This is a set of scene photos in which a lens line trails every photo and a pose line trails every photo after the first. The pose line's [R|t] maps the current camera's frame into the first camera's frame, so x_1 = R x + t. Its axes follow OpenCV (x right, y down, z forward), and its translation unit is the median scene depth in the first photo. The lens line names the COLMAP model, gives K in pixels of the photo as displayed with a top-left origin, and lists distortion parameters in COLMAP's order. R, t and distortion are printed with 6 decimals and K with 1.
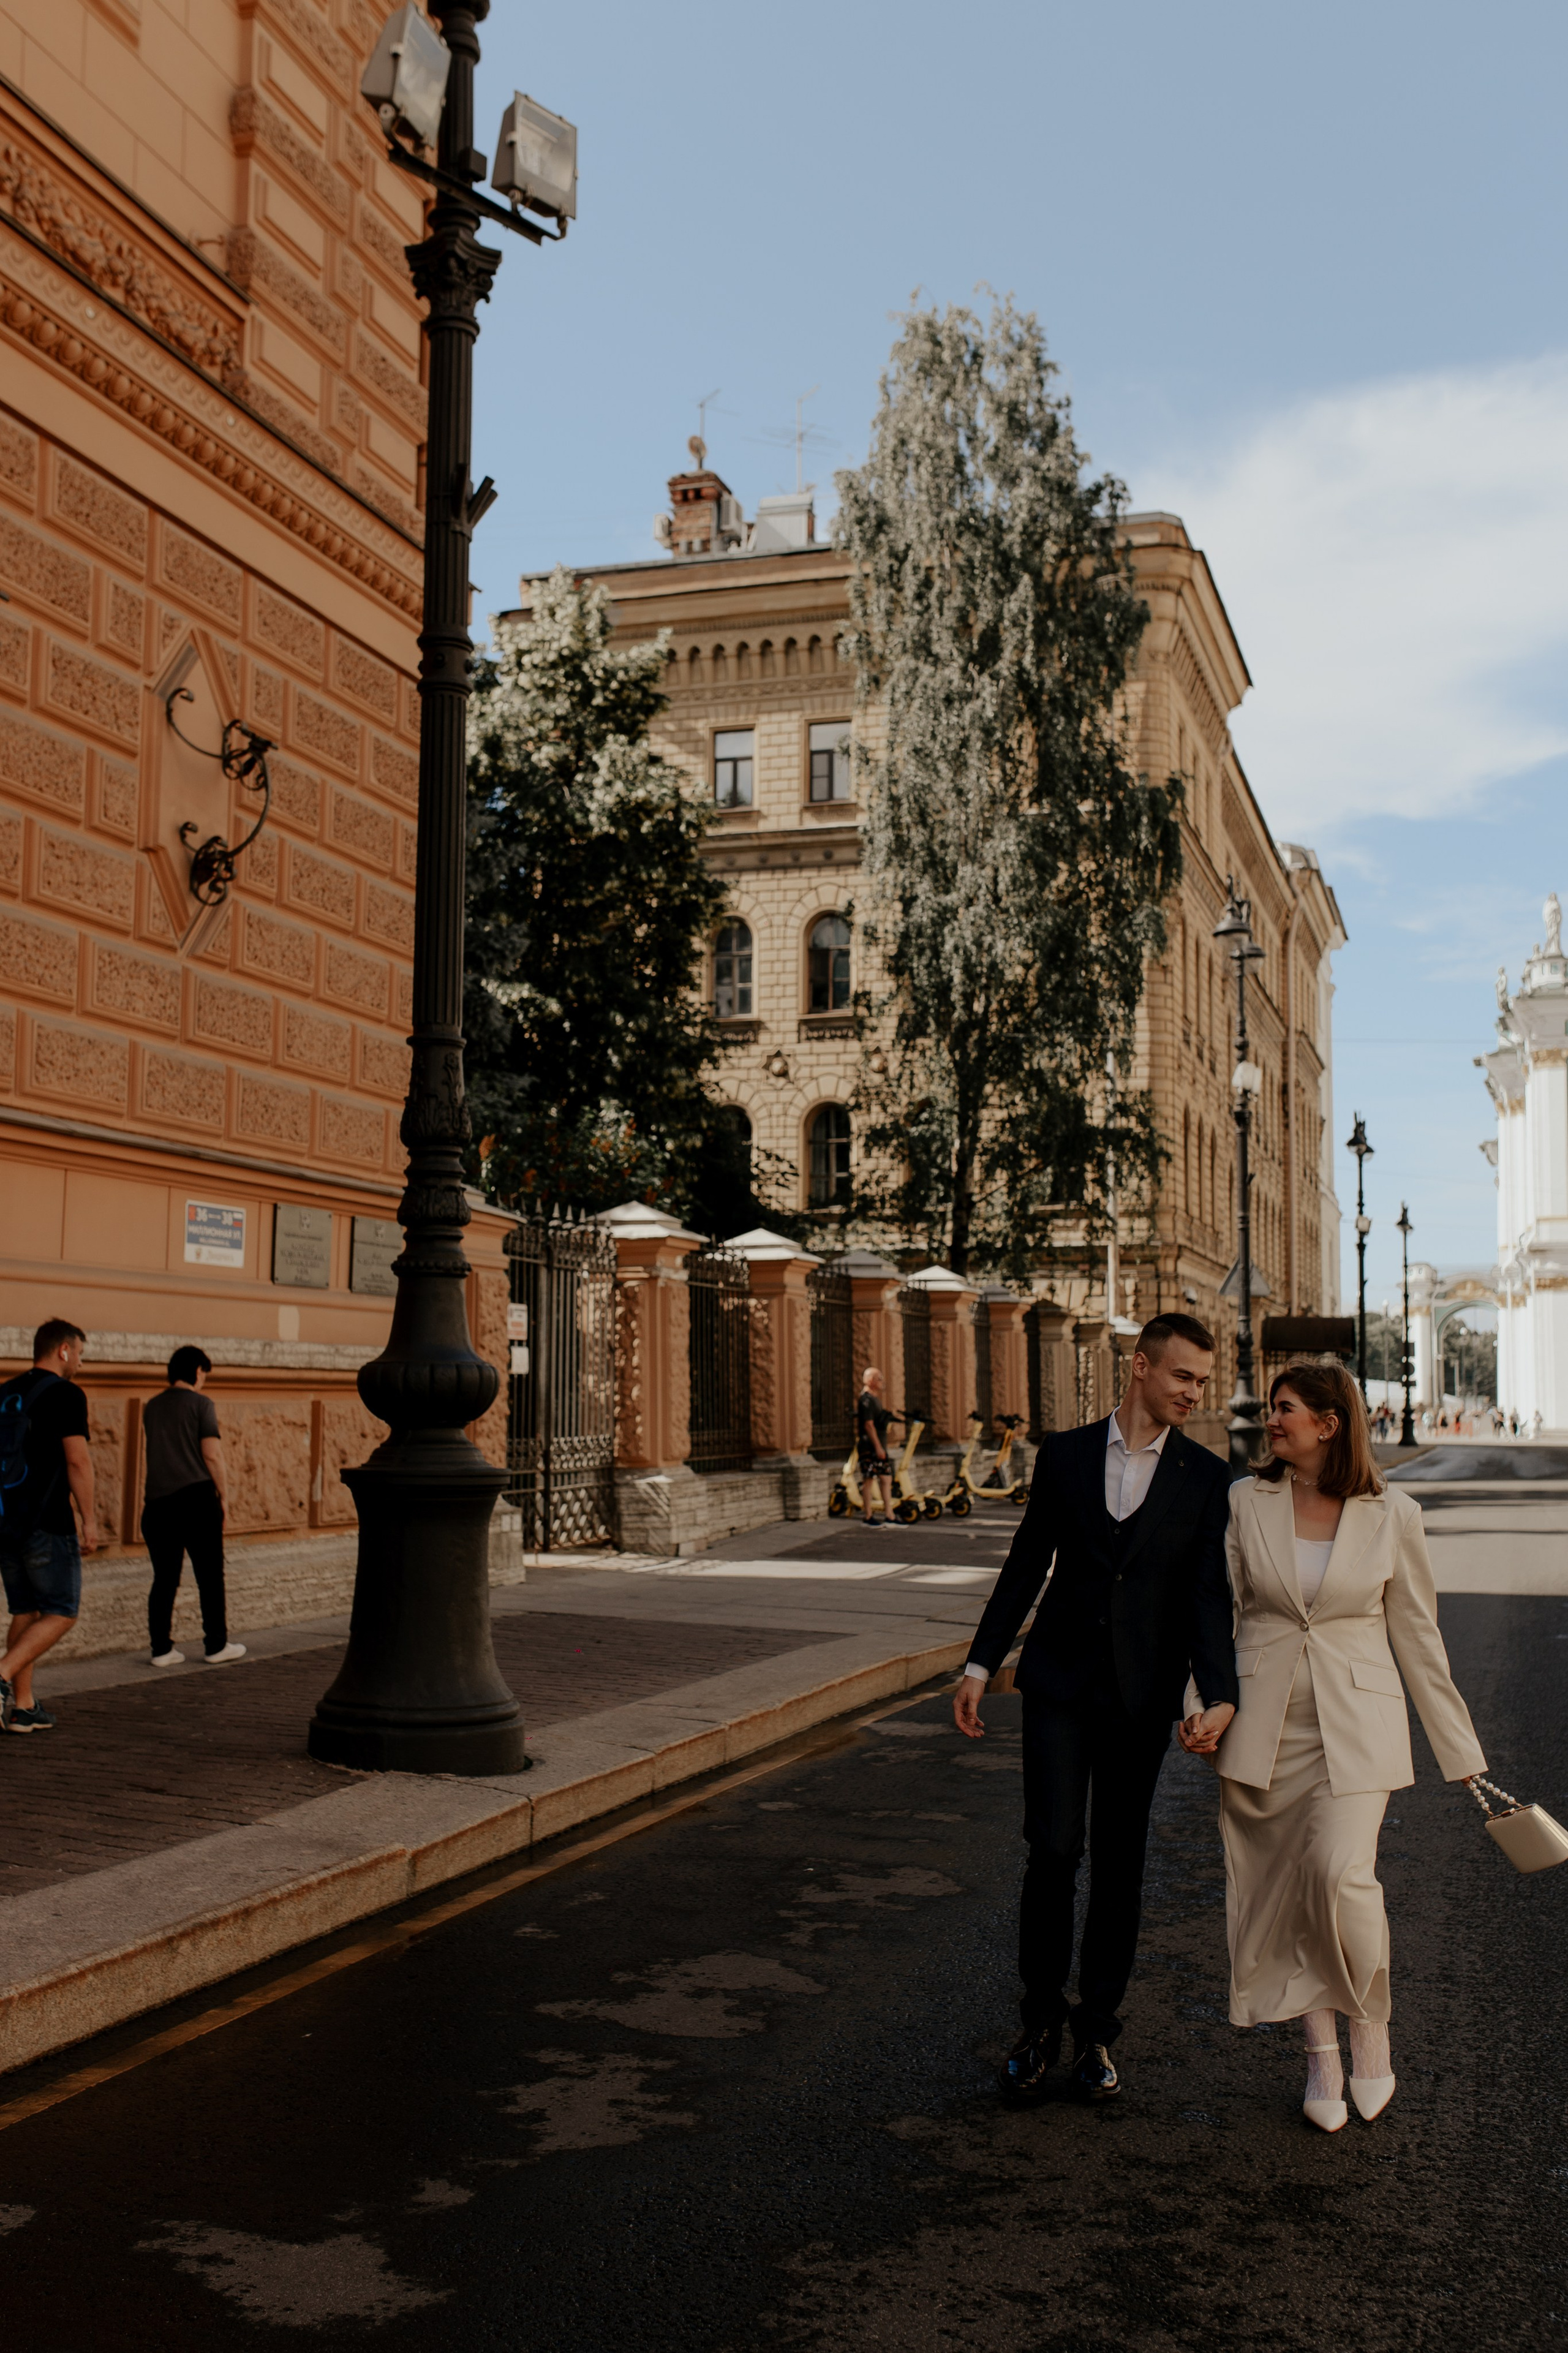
lens RADIAL K [[2334.0, 0, 770.7], [0, 2334.0, 1172.2], [0, 0, 1]] dist [-0.024015, 0.121218]
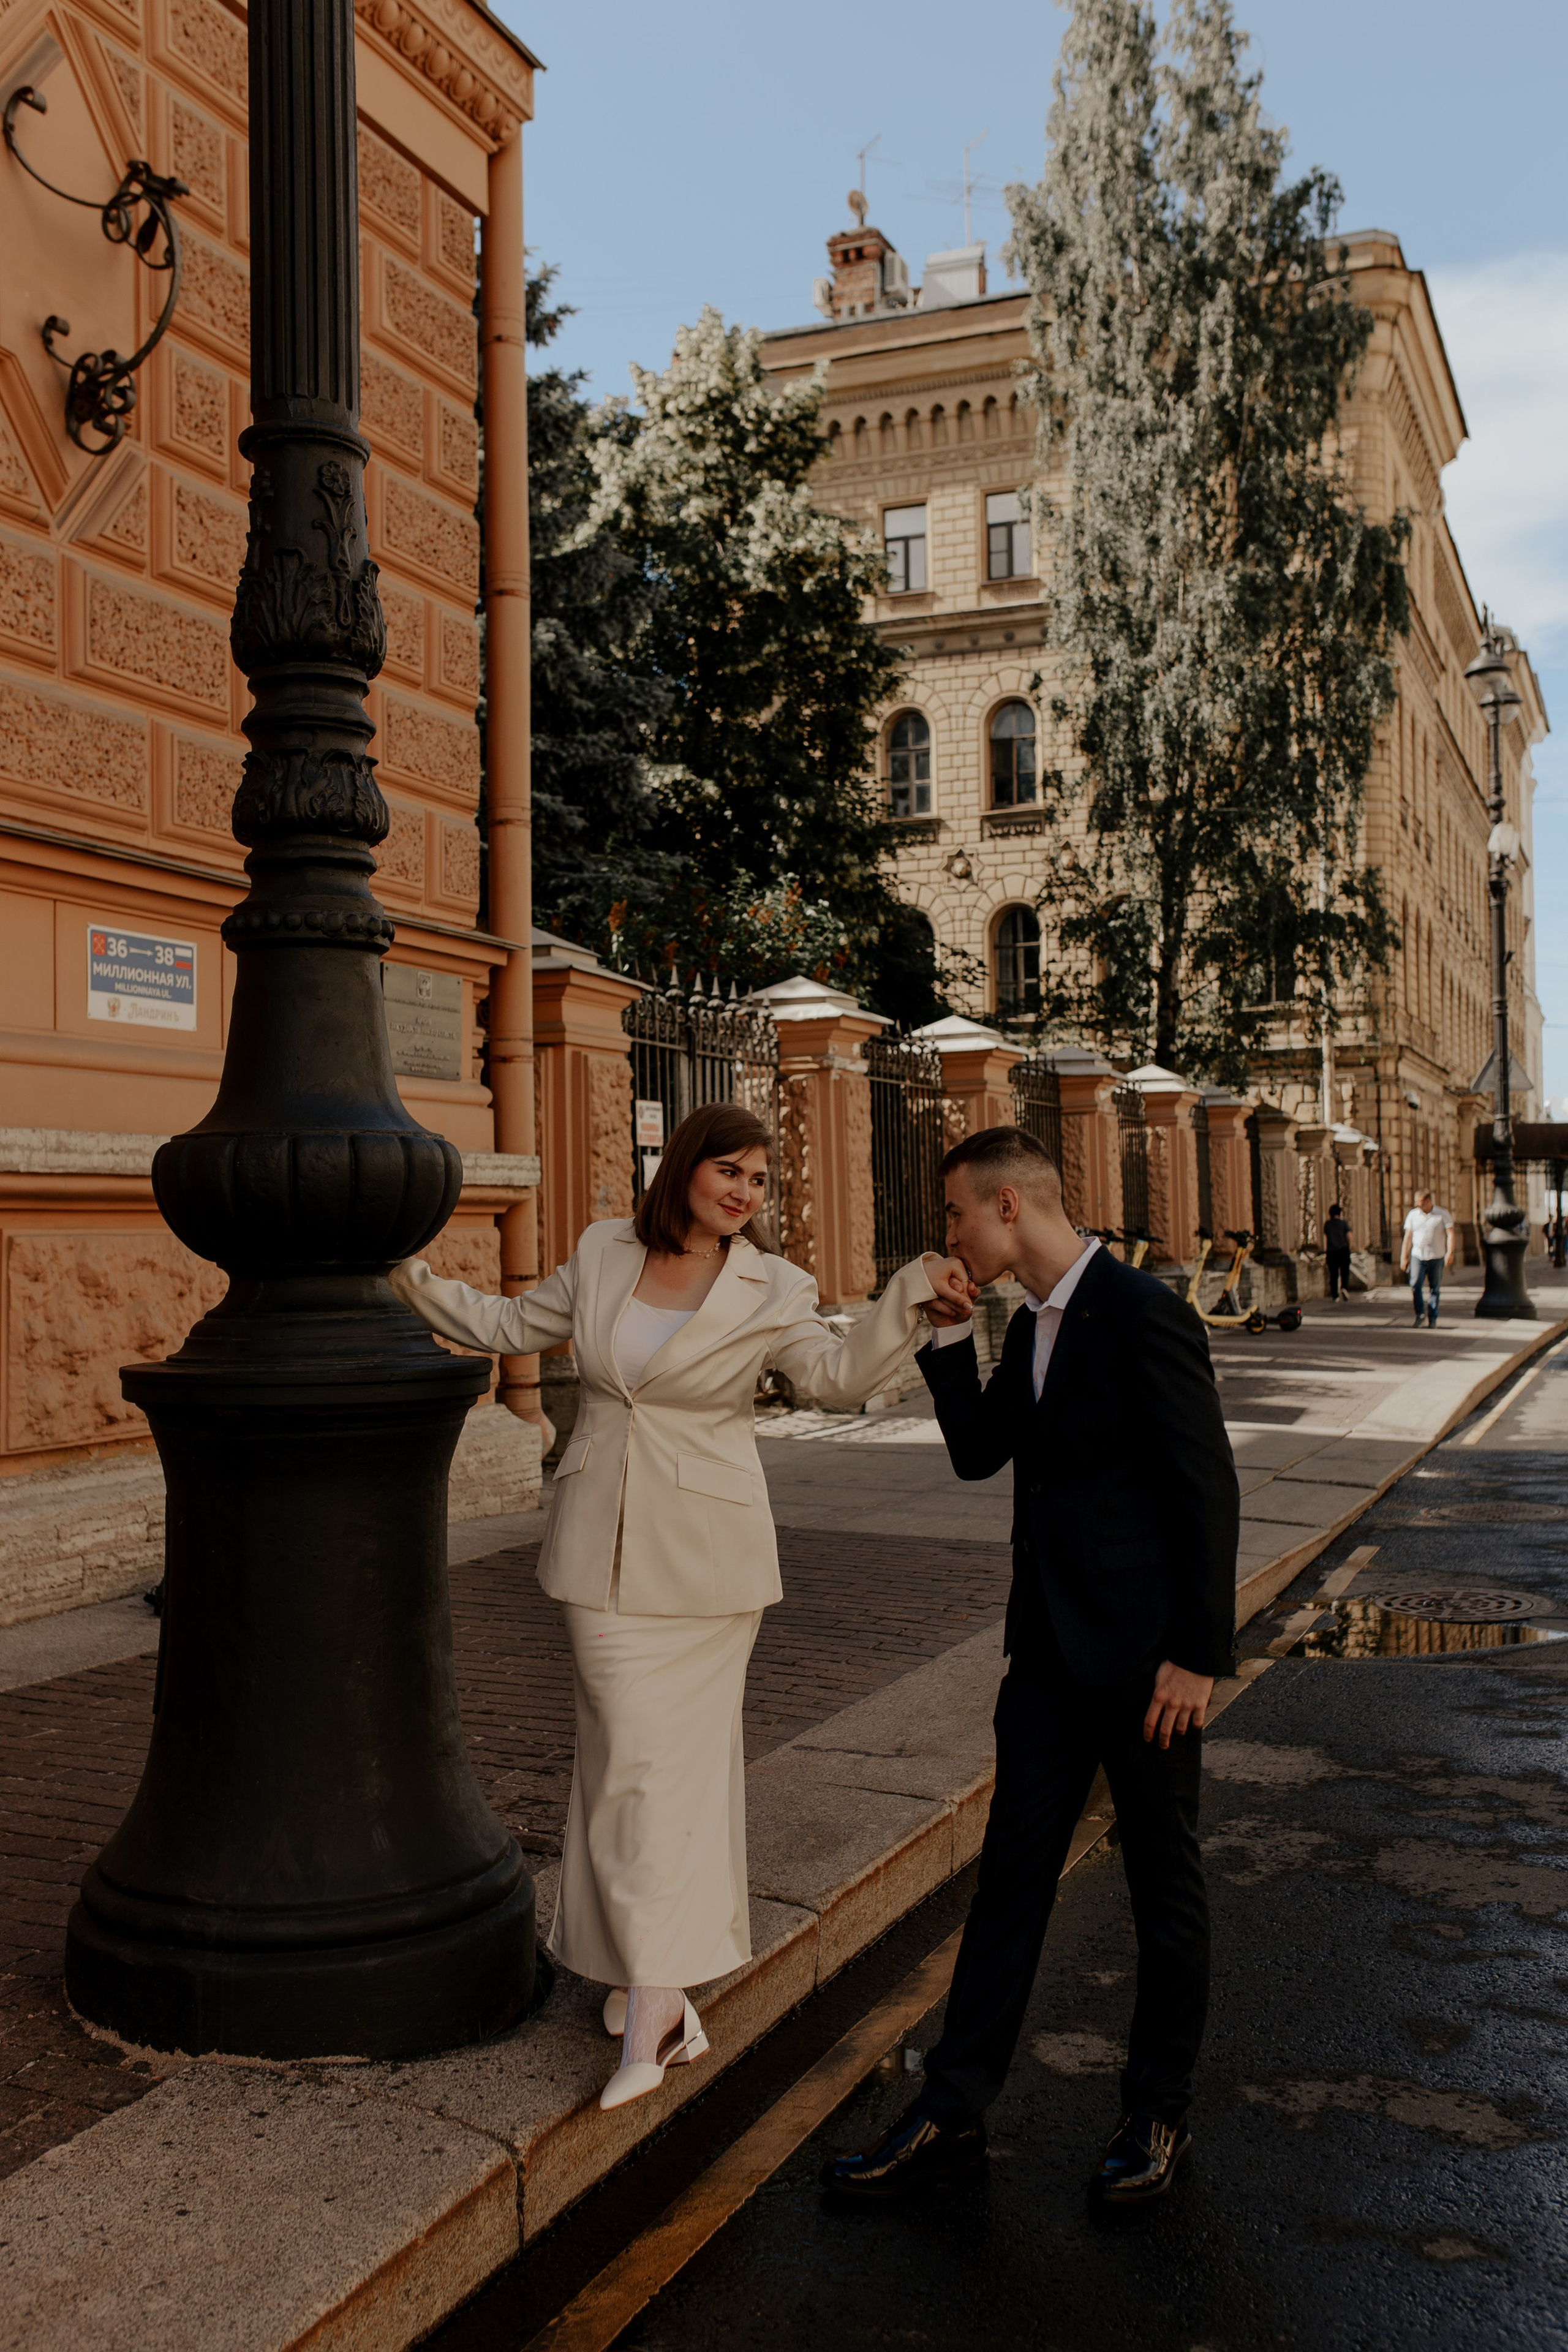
lens RADIAL K [[2231.1, 0, 774.8], [0, 2231.1, 1168.1], [0, 0, 1]] dist [-0.020460, 0.112255]
pose [[0.996636, -0.022332, -0.078849, -0.003870], [0.027938, 0.997104, 0.070727, 0.012337], [0.077041, -0.072692, 0.994374, 0.117786]]
